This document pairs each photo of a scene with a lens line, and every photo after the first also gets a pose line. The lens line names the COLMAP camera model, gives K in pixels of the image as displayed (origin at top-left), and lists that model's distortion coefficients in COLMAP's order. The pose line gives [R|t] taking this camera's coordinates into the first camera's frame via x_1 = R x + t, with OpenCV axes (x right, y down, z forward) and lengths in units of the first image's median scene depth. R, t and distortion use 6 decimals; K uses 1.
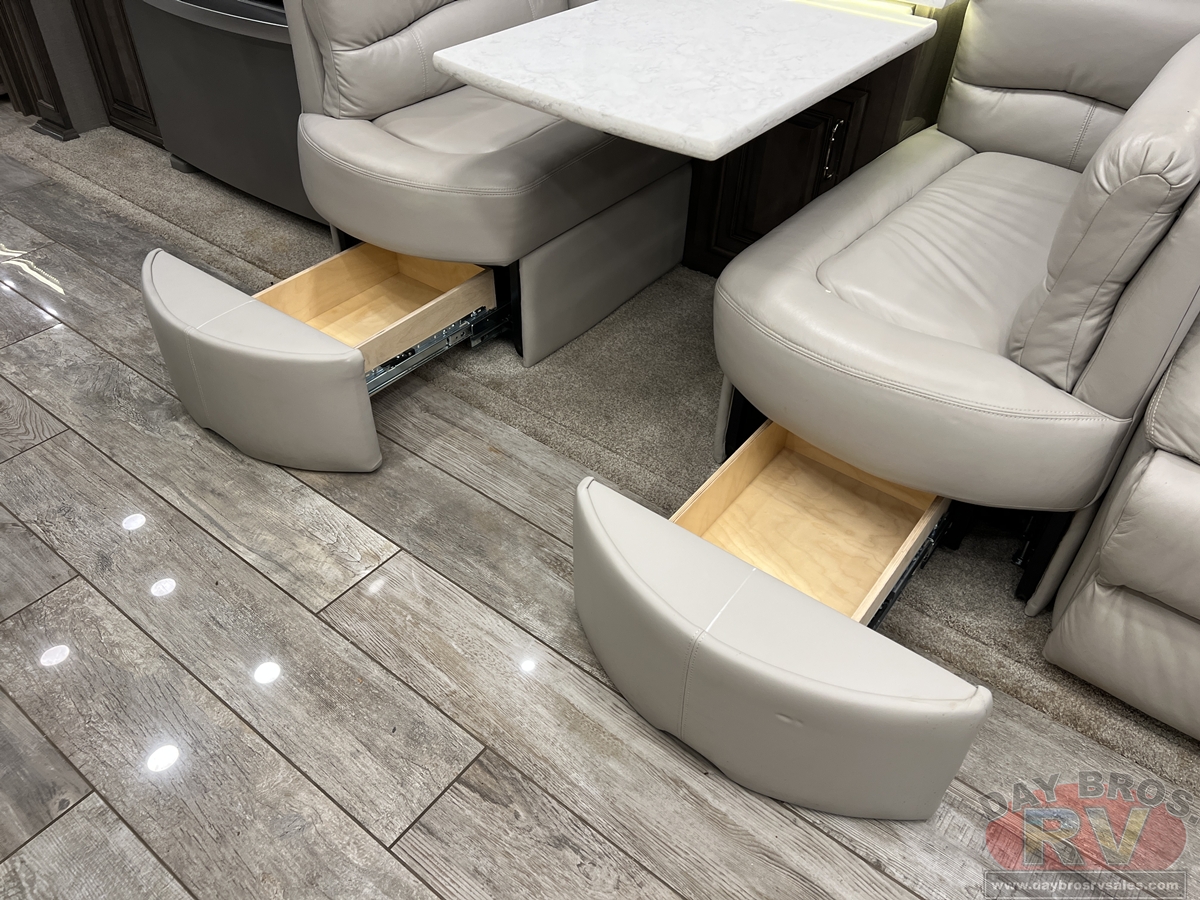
lens RADIAL K [[890.8, 0, 598.5], [0, 890.8, 444.5], [0, 0, 1]] dist [0.051108, -0.068486]
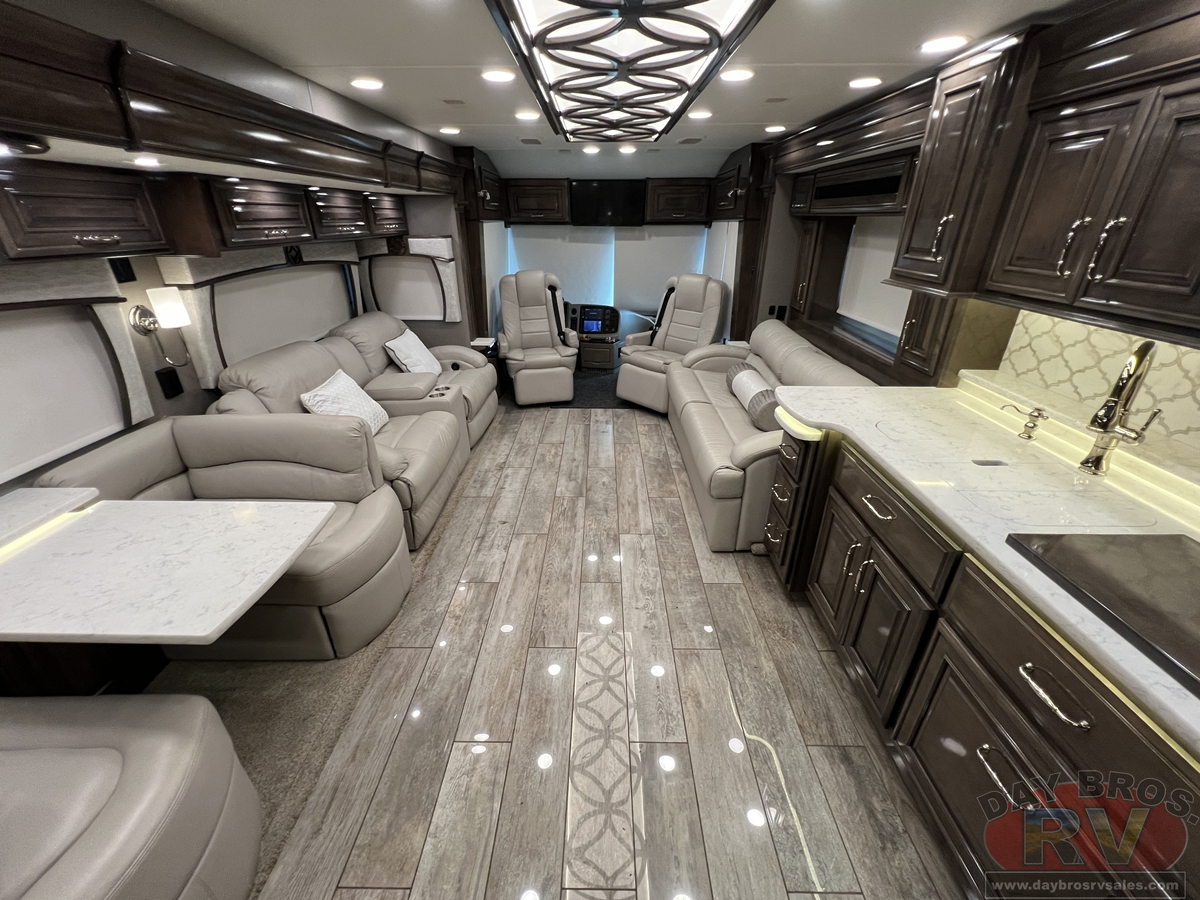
lens RADIAL K [[475.7, 0, 600.0], [0, 475.7, 450.0], [0, 0, 1]] dist [-0.002225, 0.000128]
pose [[-0.603405, -0.374915, 0.703805, -0.886753], [0.504091, 0.504542, 0.700949, -0.738589], [-0.617896, 0.777738, -0.115452, 0.472812]]
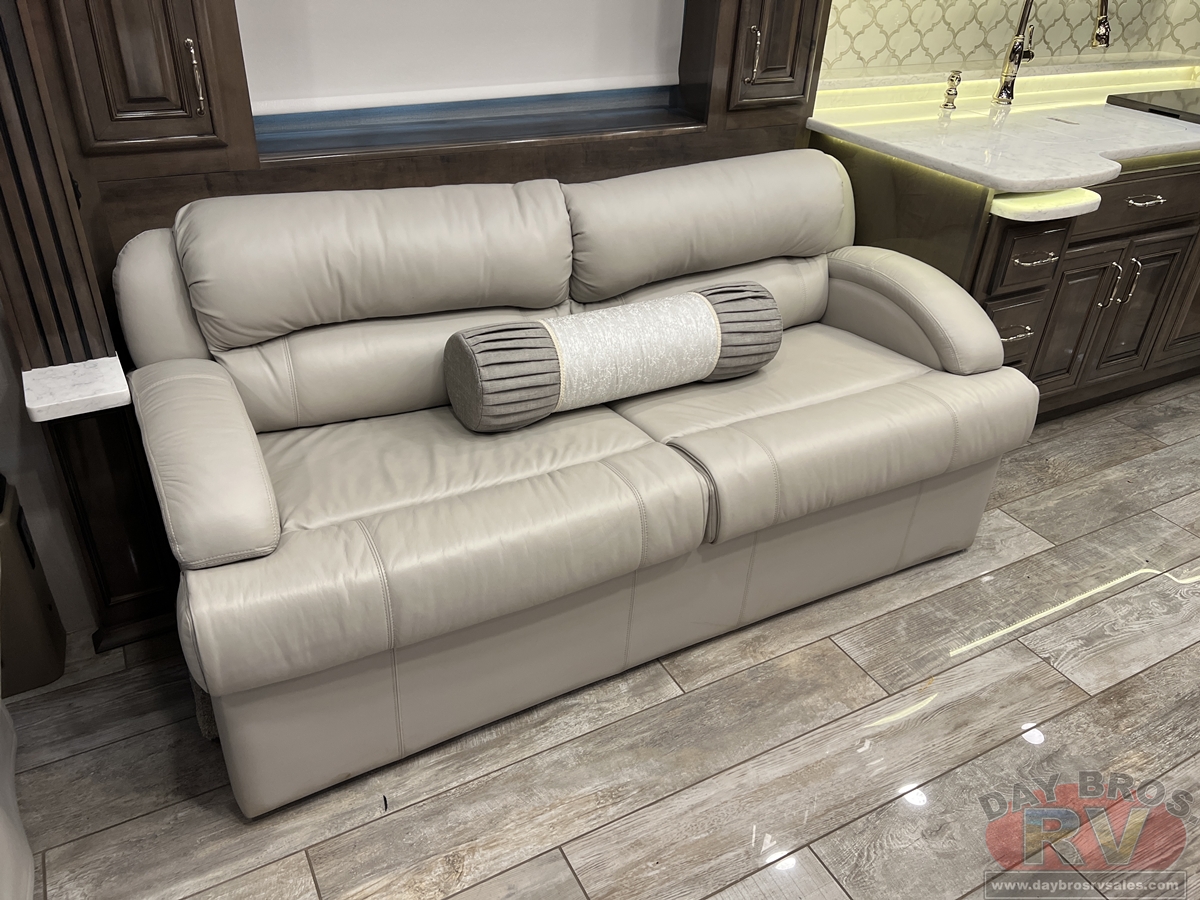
lens RADIAL K [[890.8, 0, 598.5], [0, 890.8, 444.5], [0, 0, 1]] dist [0.051108, -0.068486]
pose [[-0.409593, 0.437940, -0.800276, 1.229049], [-0.624810, 0.504521, 0.595879, 0.135264], [0.664715, 0.744088, 0.066981, -0.308429]]
